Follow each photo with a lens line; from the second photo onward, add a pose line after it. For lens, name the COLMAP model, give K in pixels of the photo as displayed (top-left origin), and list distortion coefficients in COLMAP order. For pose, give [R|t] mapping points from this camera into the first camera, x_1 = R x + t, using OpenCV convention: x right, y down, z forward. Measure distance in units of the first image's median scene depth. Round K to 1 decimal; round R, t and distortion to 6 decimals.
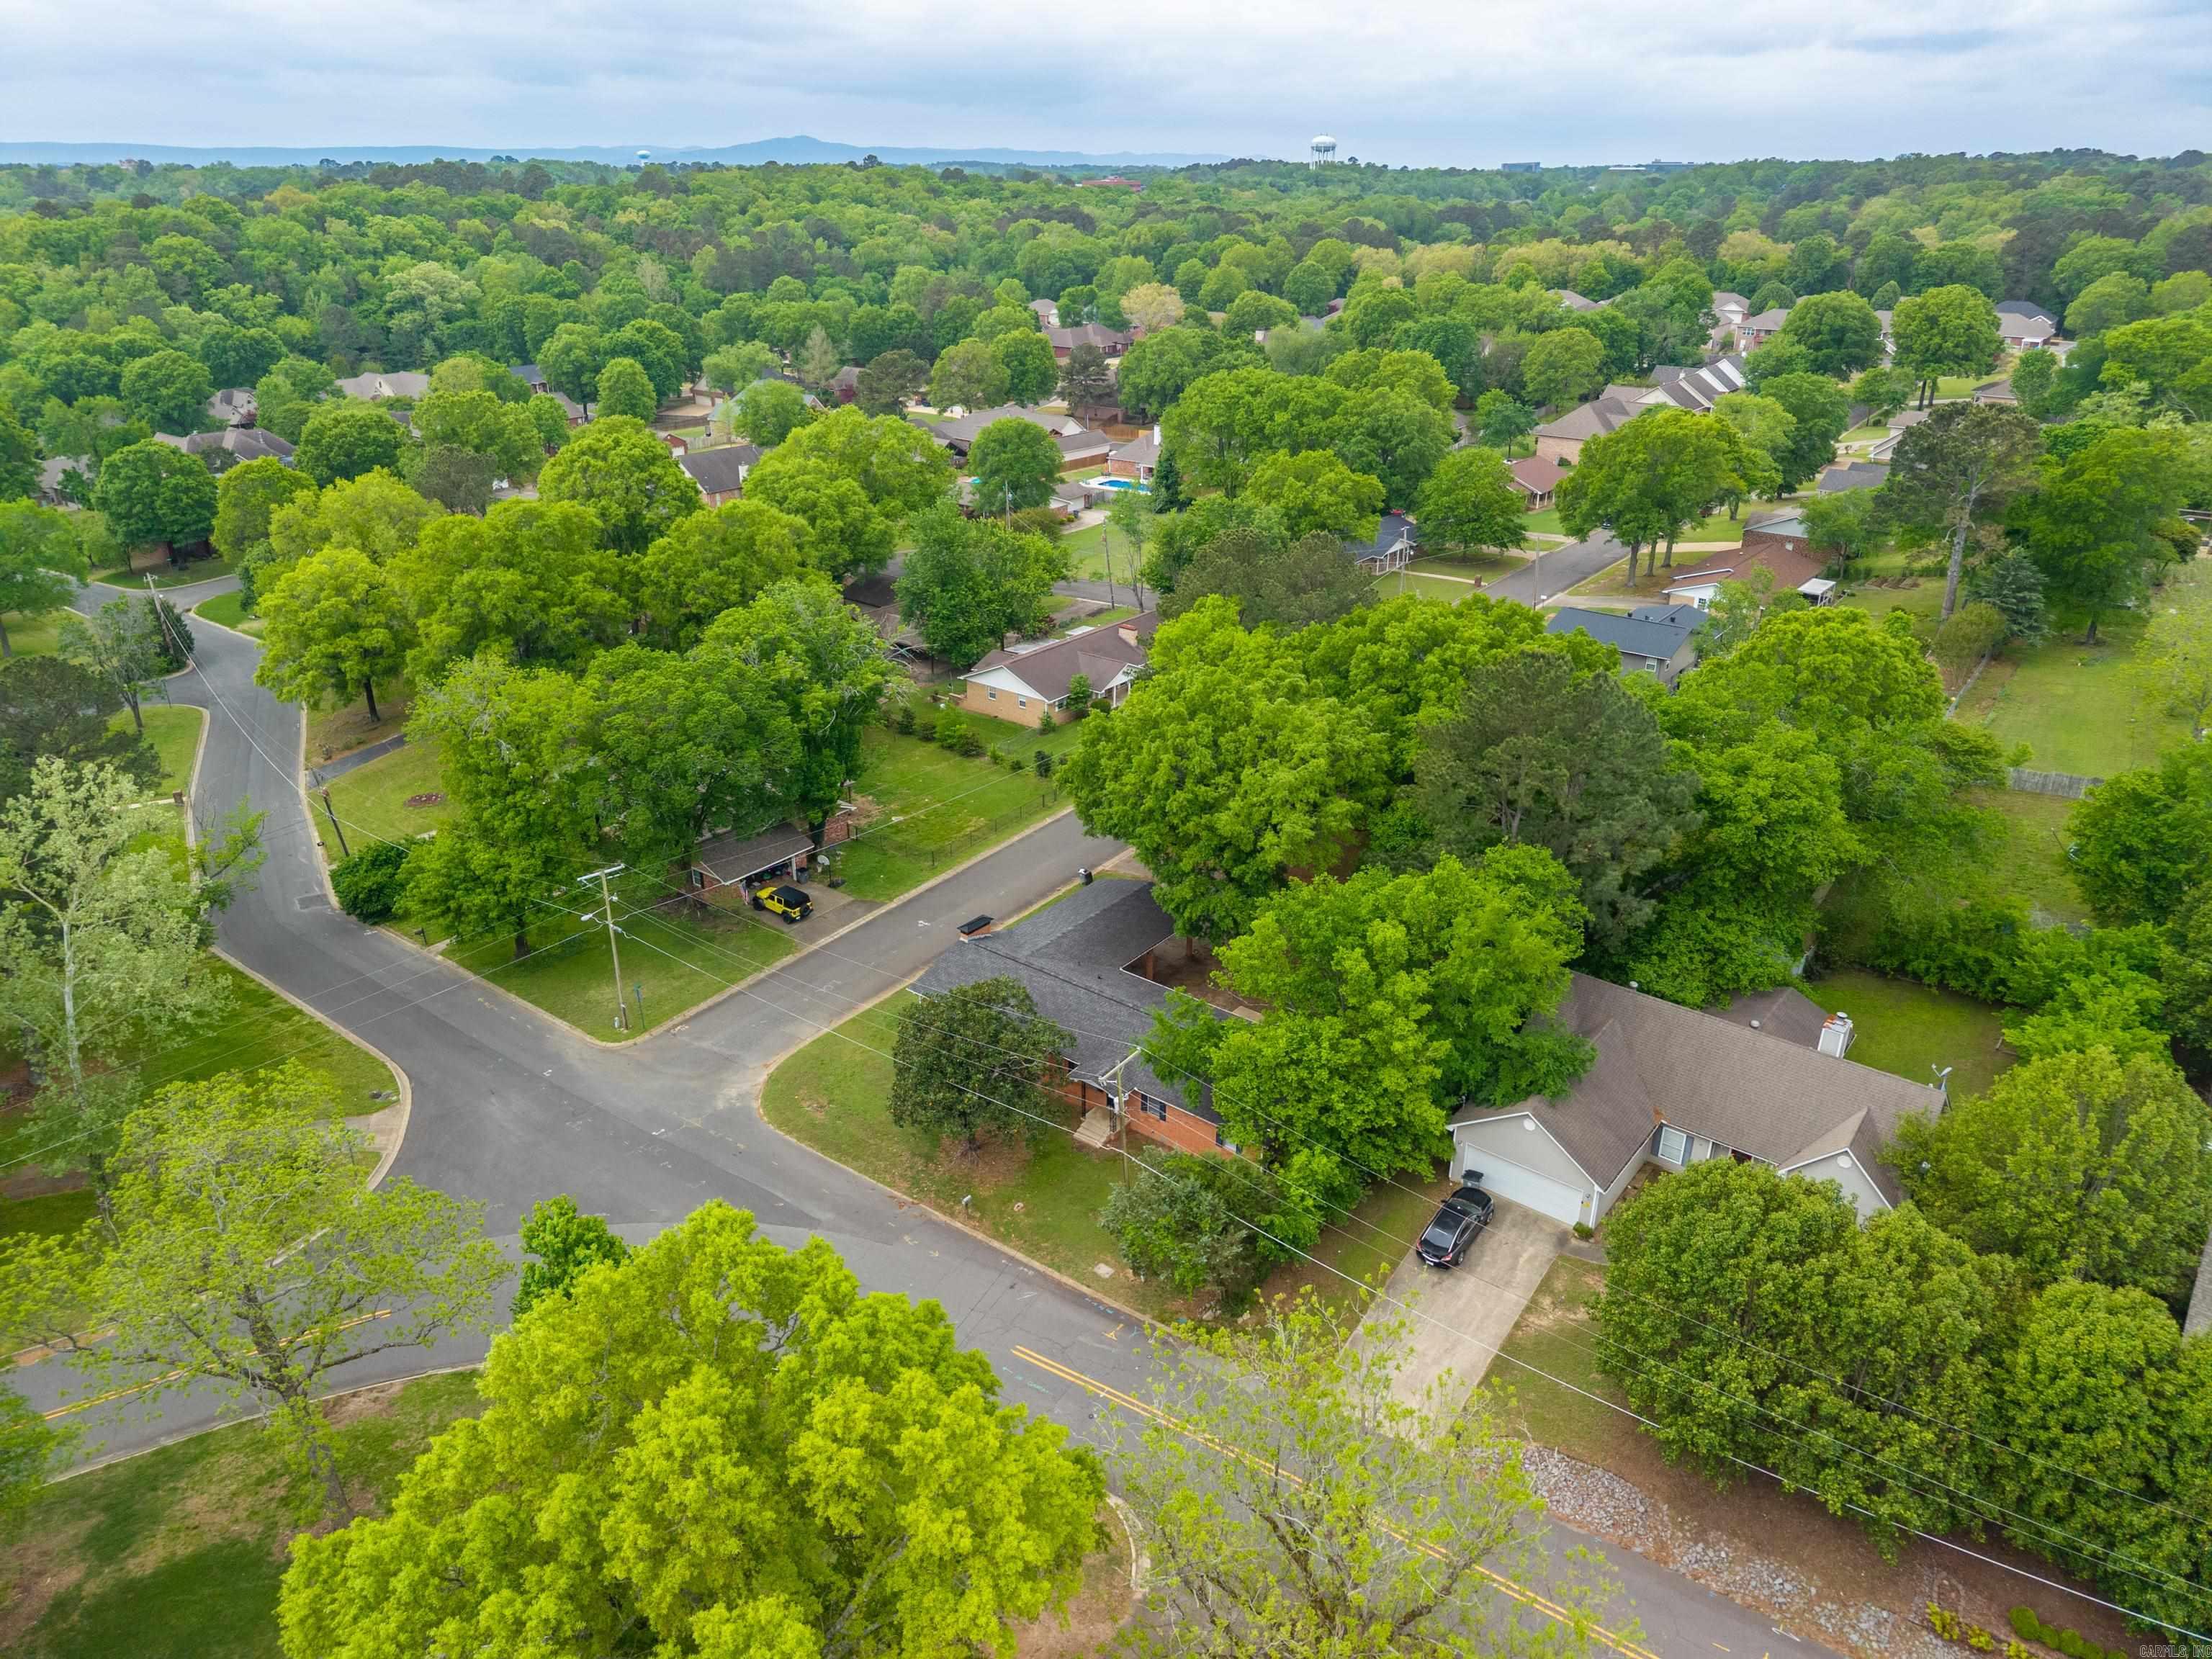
lens RADIAL K [[1449.4, 0, 1106.0], [0, 1449.4, 829.5], [0, 0, 1]] dist [0.013506, -0.005327]
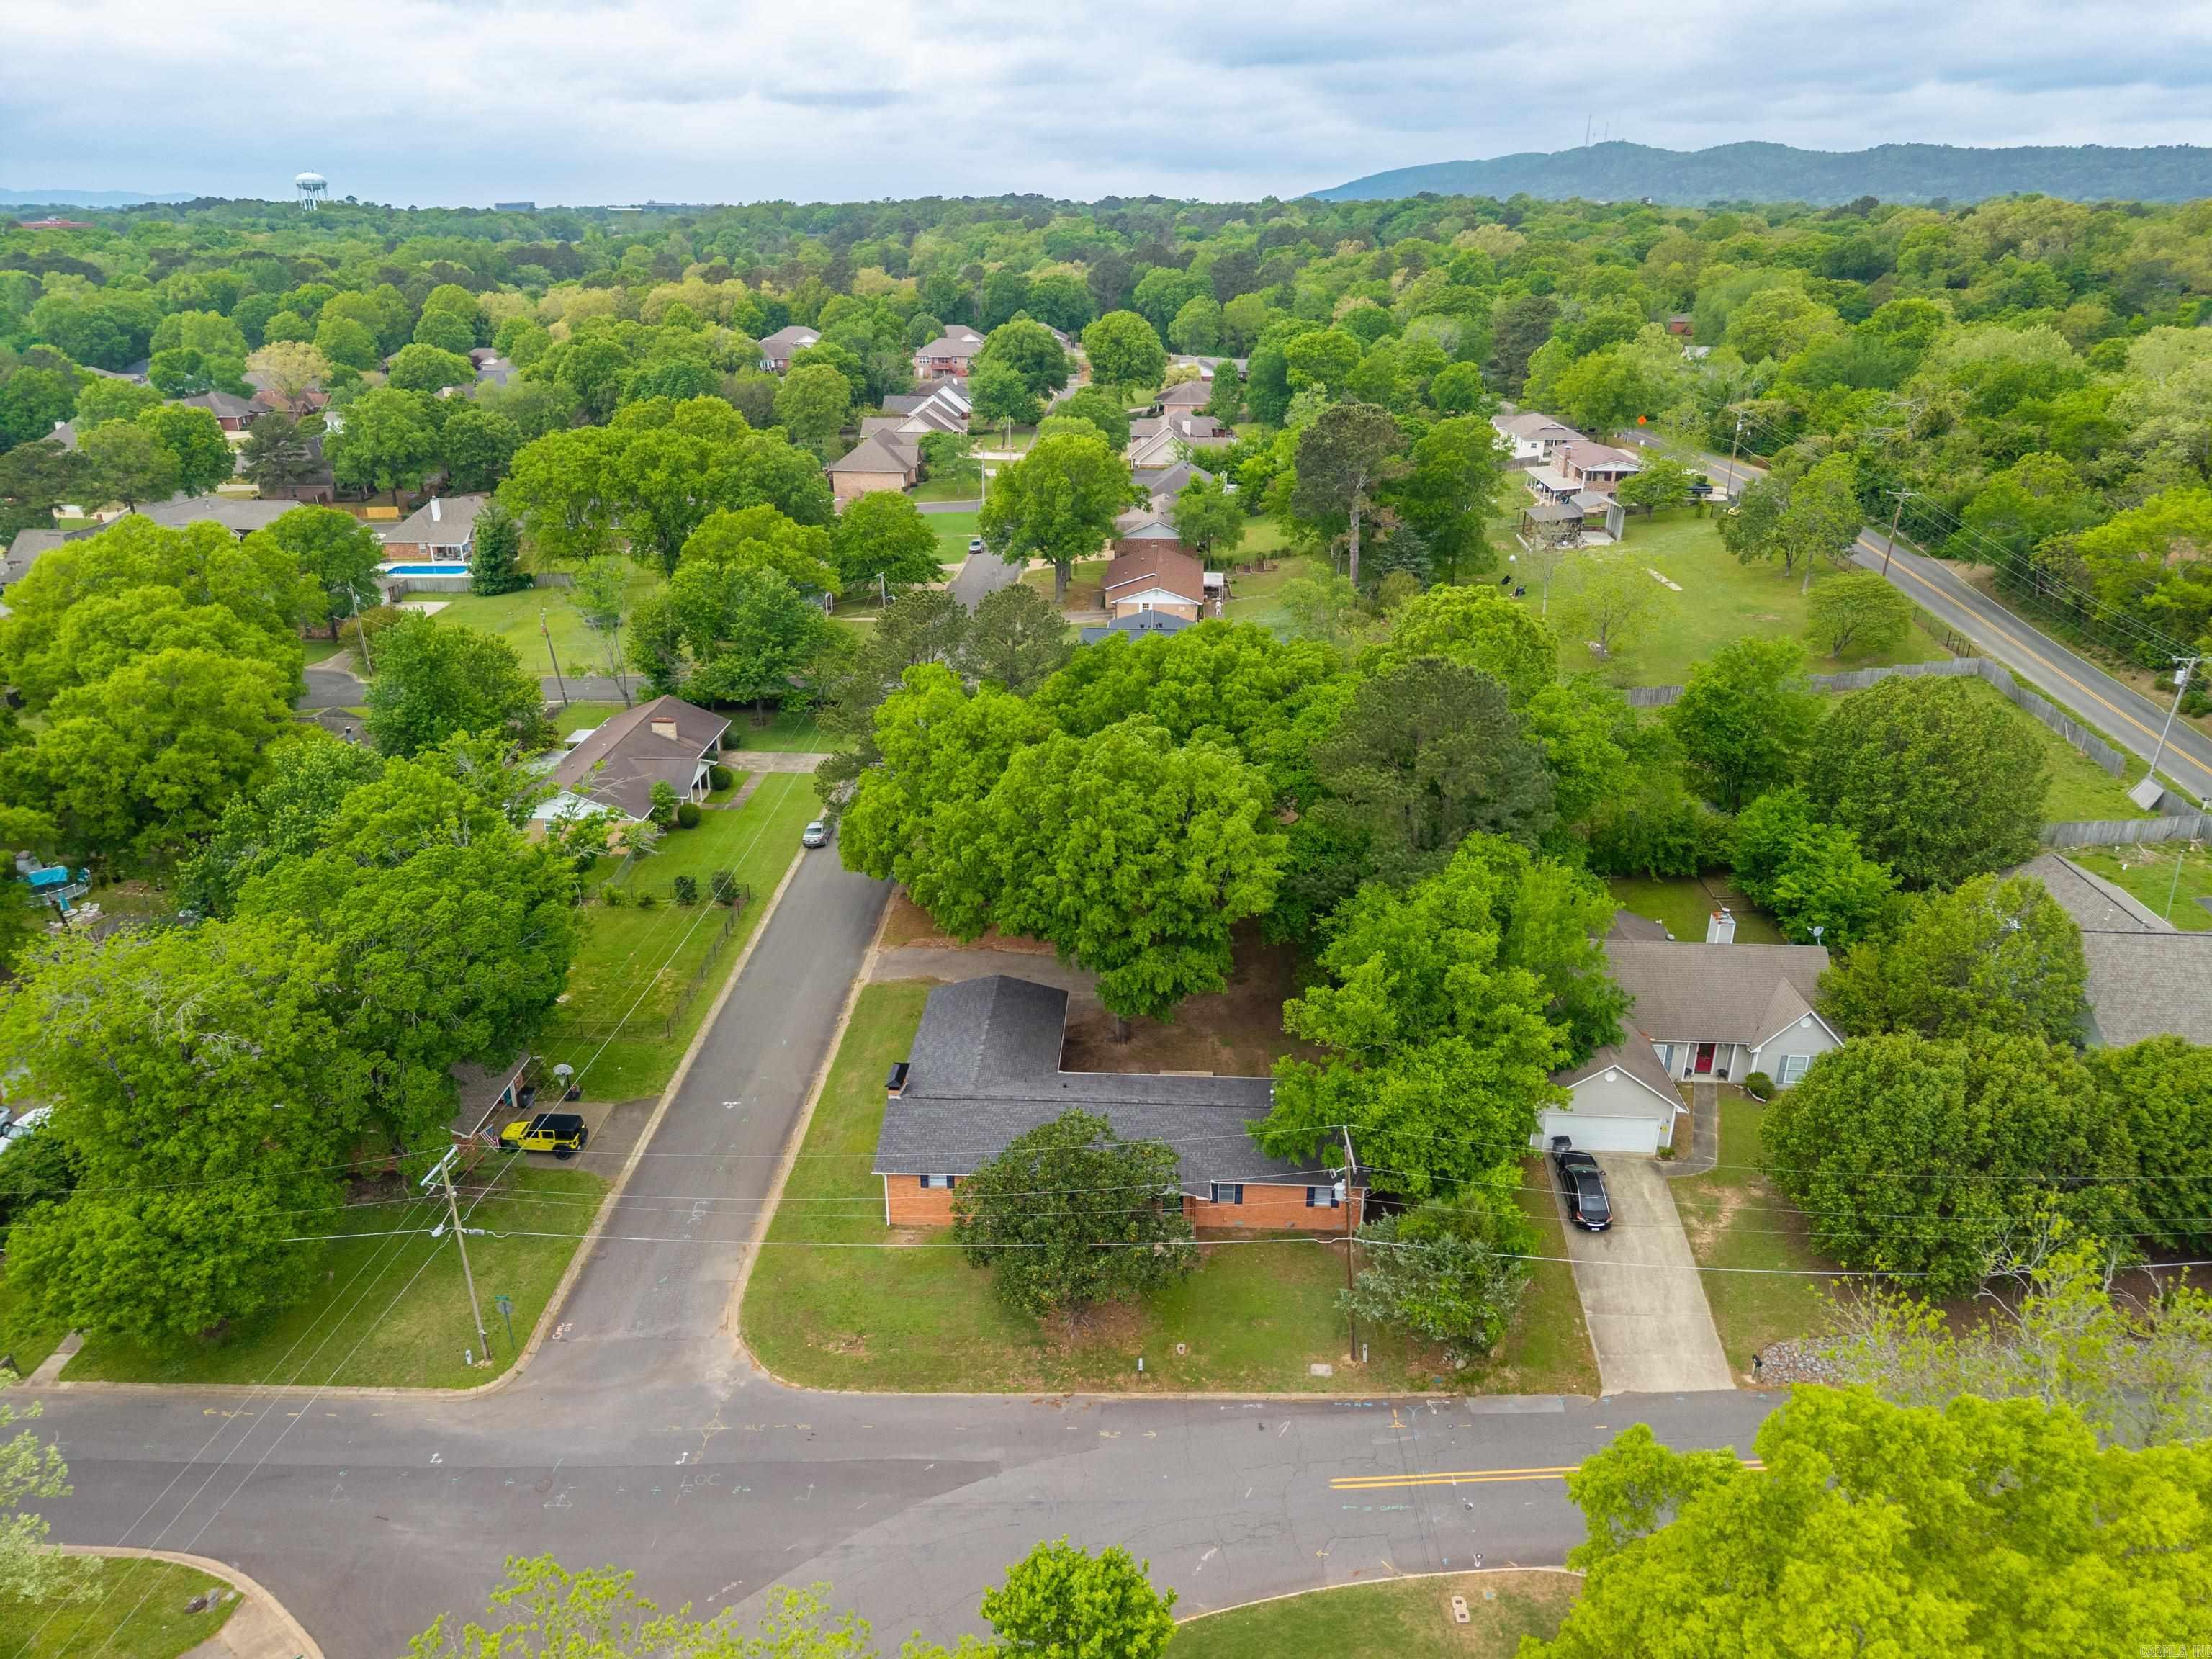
lens RADIAL K [[1466.3, 0, 1106.0], [0, 1466.3, 829.5], [0, 0, 1]] dist [0.001871, -0.002413]
pose [[0.818677, -0.222820, 0.529263, -0.276547], [0.236653, 0.970660, 0.042587, -0.055941], [-0.523224, 0.090387, 0.847389, 0.121044]]
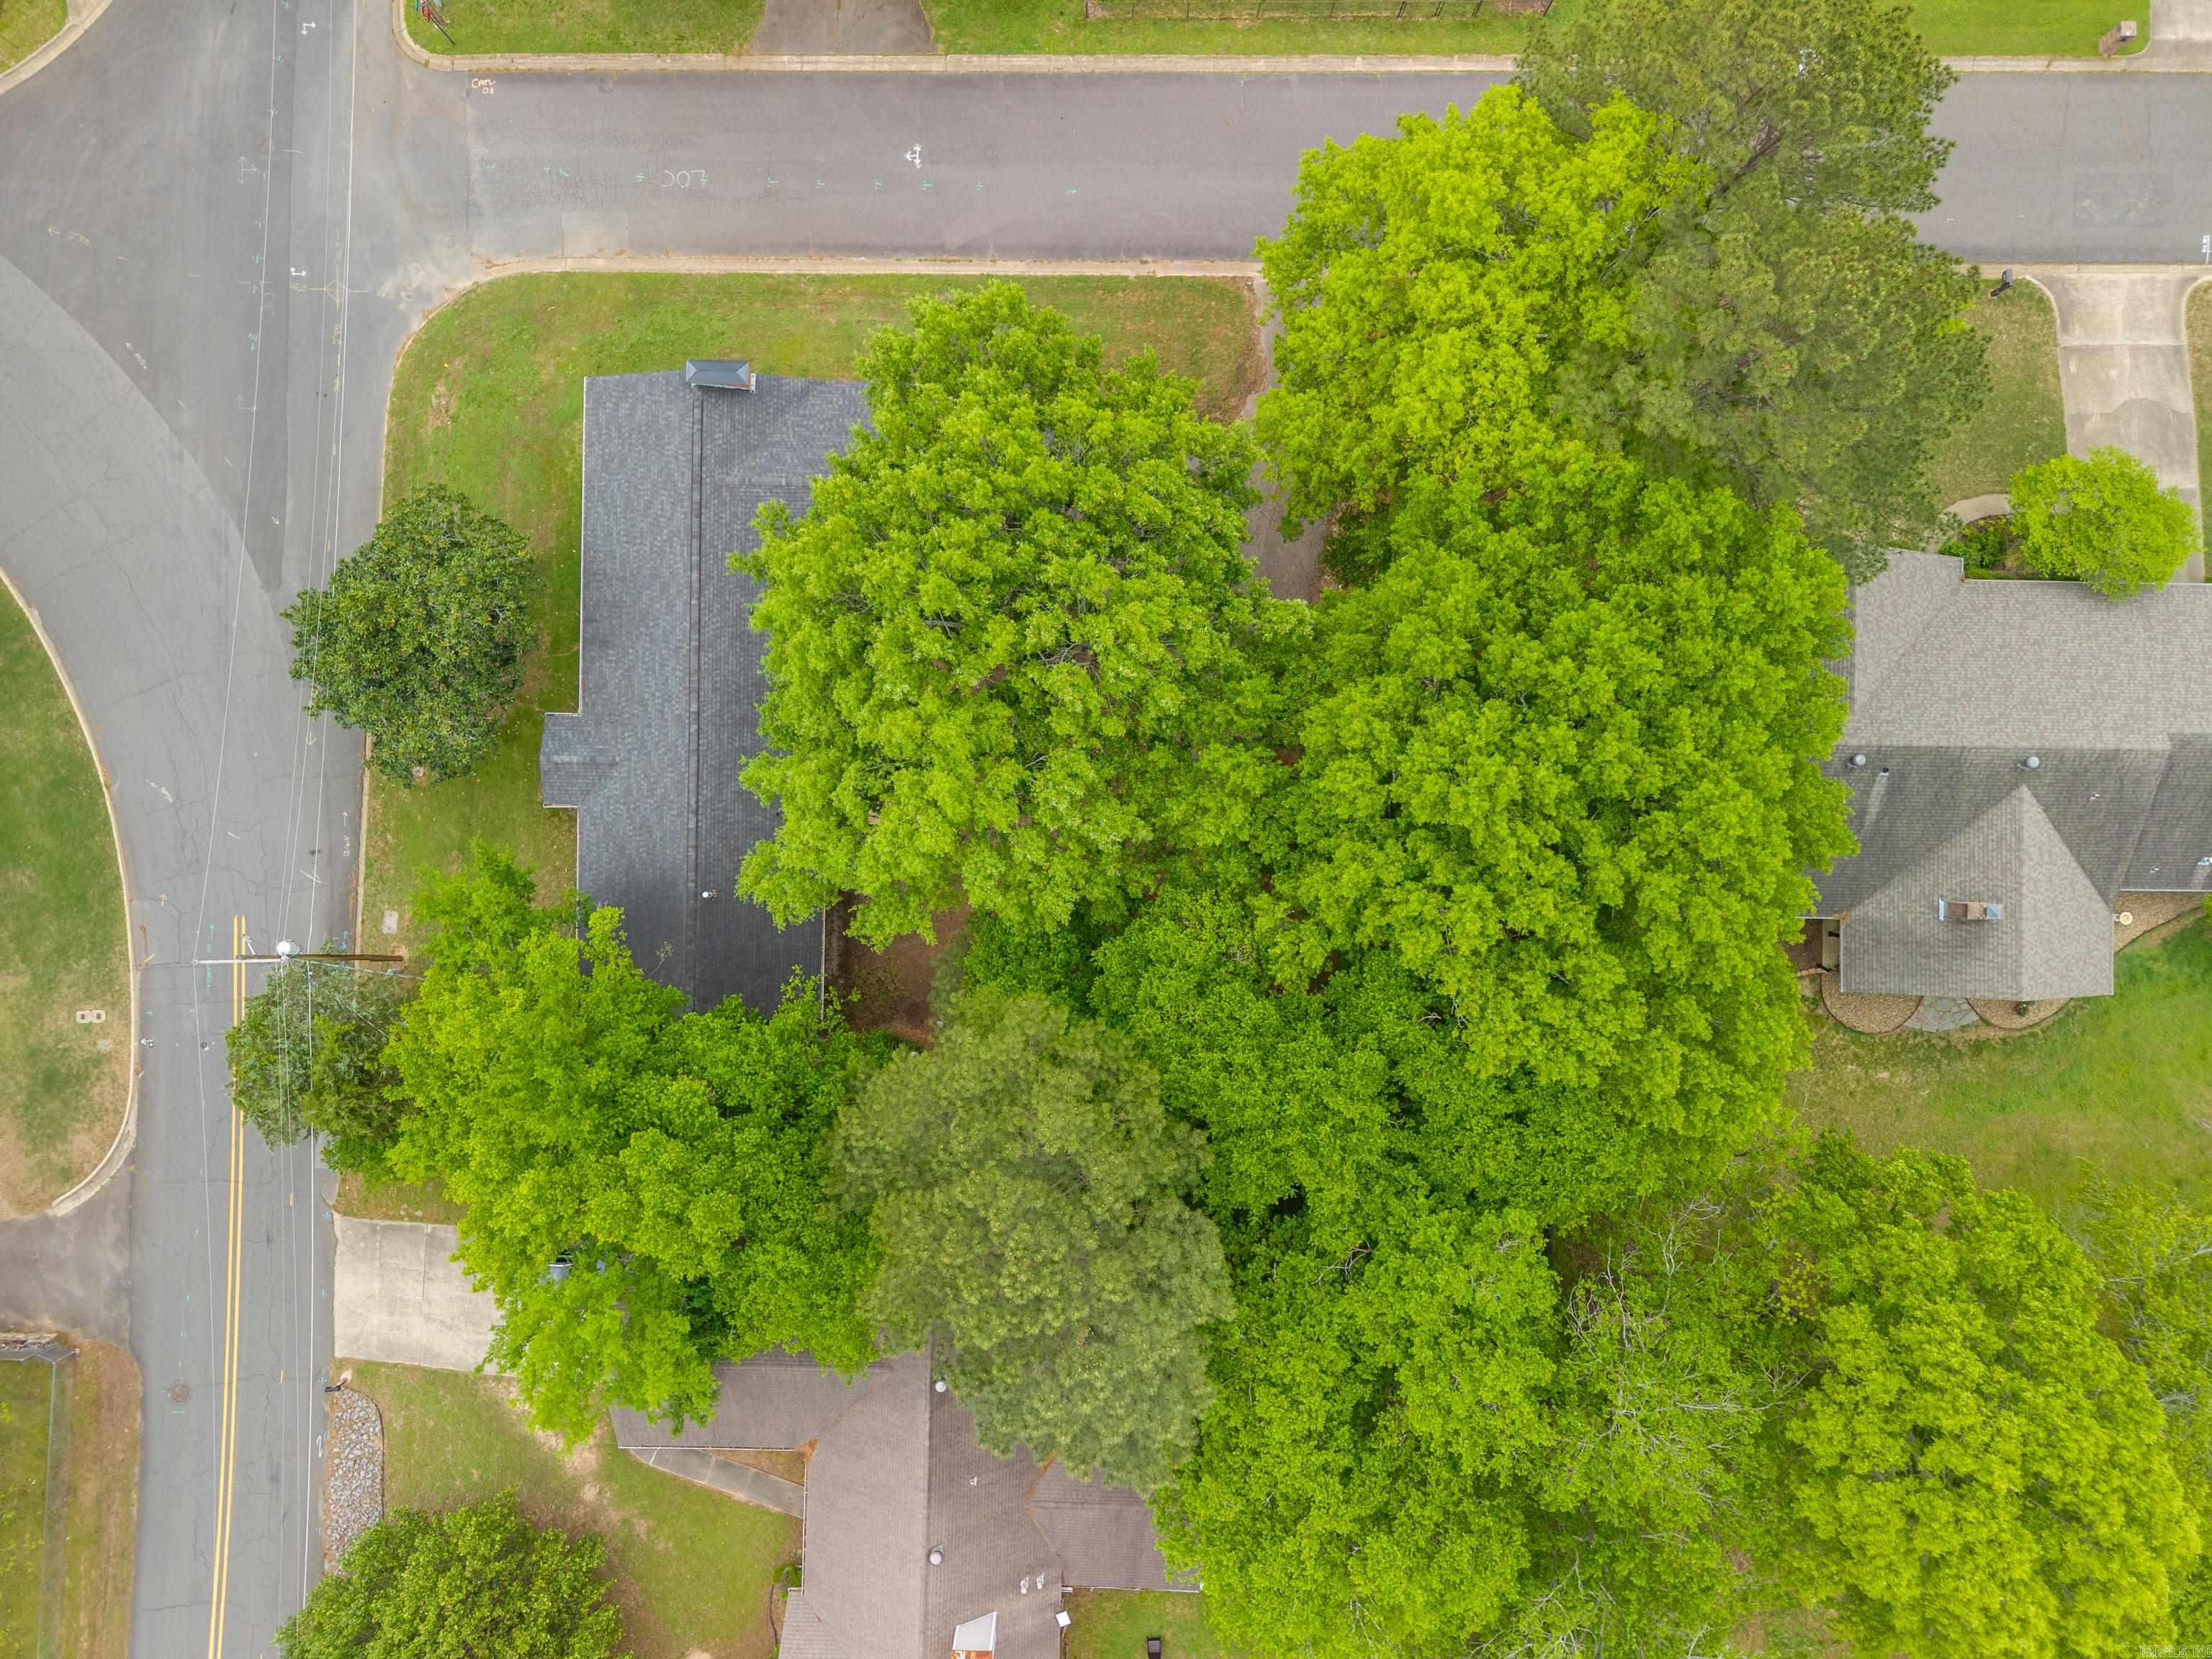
lens RADIAL K [[1466.3, 0, 1106.0], [0, 1466.3, 829.5], [0, 0, 1]] dist [0.001871, -0.002413]
pose [[0.600249, 0.799803, -0.003966, 0.109470], [-0.339215, 0.259064, 0.904333, -0.333501], [0.724316, -0.541480, 0.426809, 0.493519]]
